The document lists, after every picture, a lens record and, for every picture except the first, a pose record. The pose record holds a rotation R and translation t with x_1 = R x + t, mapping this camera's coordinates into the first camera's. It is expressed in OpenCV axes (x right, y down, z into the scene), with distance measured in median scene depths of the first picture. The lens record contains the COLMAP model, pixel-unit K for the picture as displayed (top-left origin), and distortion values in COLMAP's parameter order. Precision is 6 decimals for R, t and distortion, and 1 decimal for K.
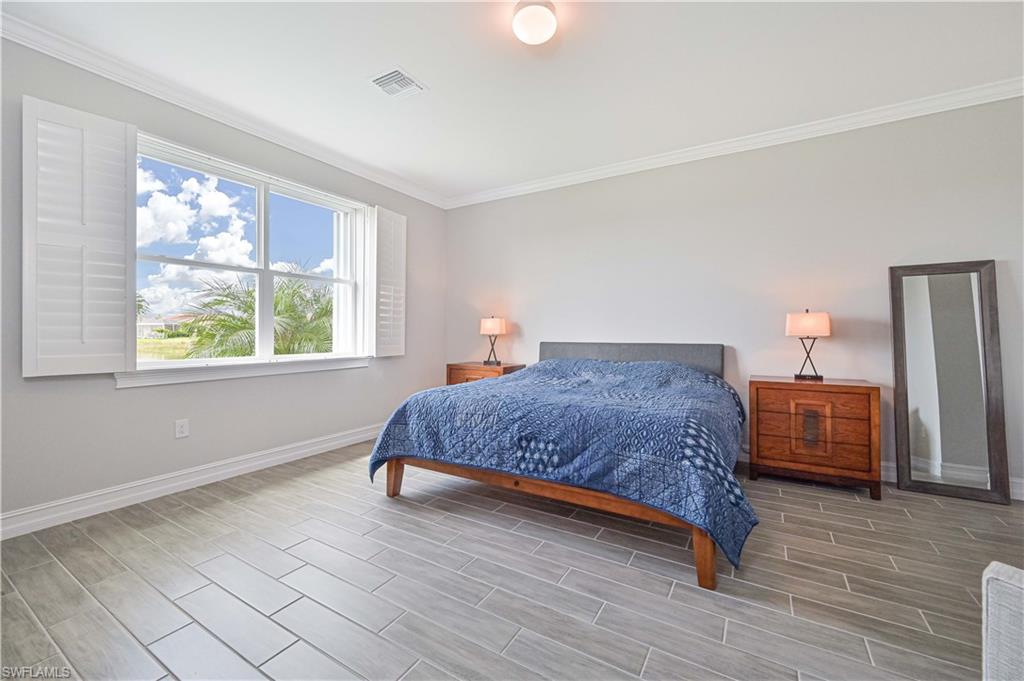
lens RADIAL K [[414.9, 0, 513.1], [0, 414.9, 335.7], [0, 0, 1]] dist [0.000743, 0.000030]
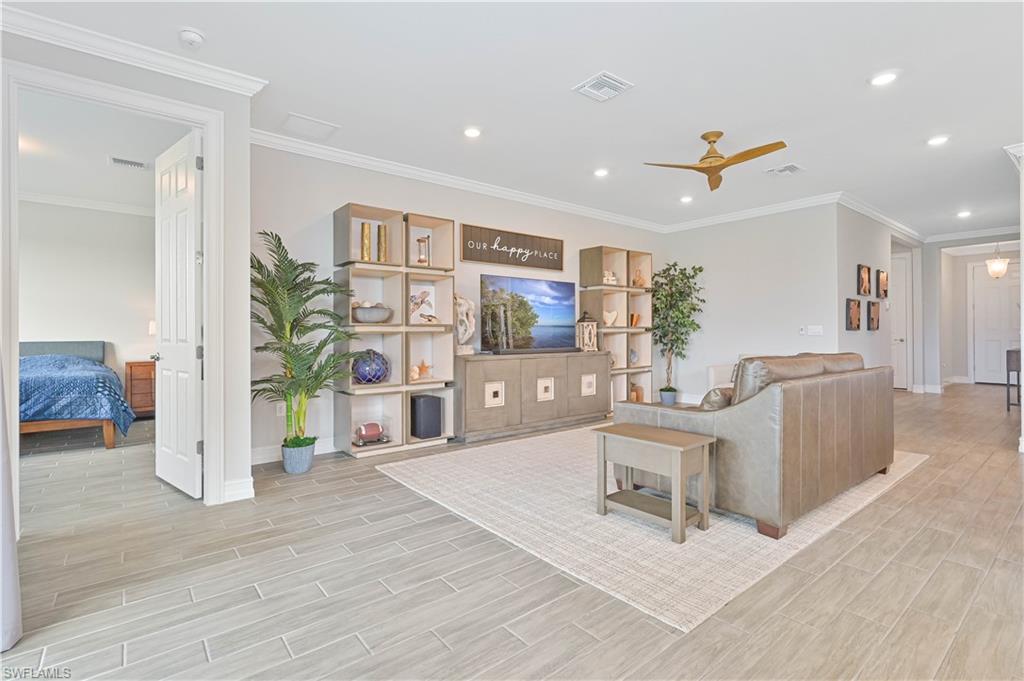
lens RADIAL K [[482.3, 0, 512.0], [0, 482.3, 340.5], [0, 0, 1]] dist [0.001103, 0.000148]
pose [[0.340692, -0.010997, 0.940111, -0.866155], [0.004939, 0.999939, 0.009907, 0.011759], [-0.940162, 0.001268, 0.340726, -1.340580]]
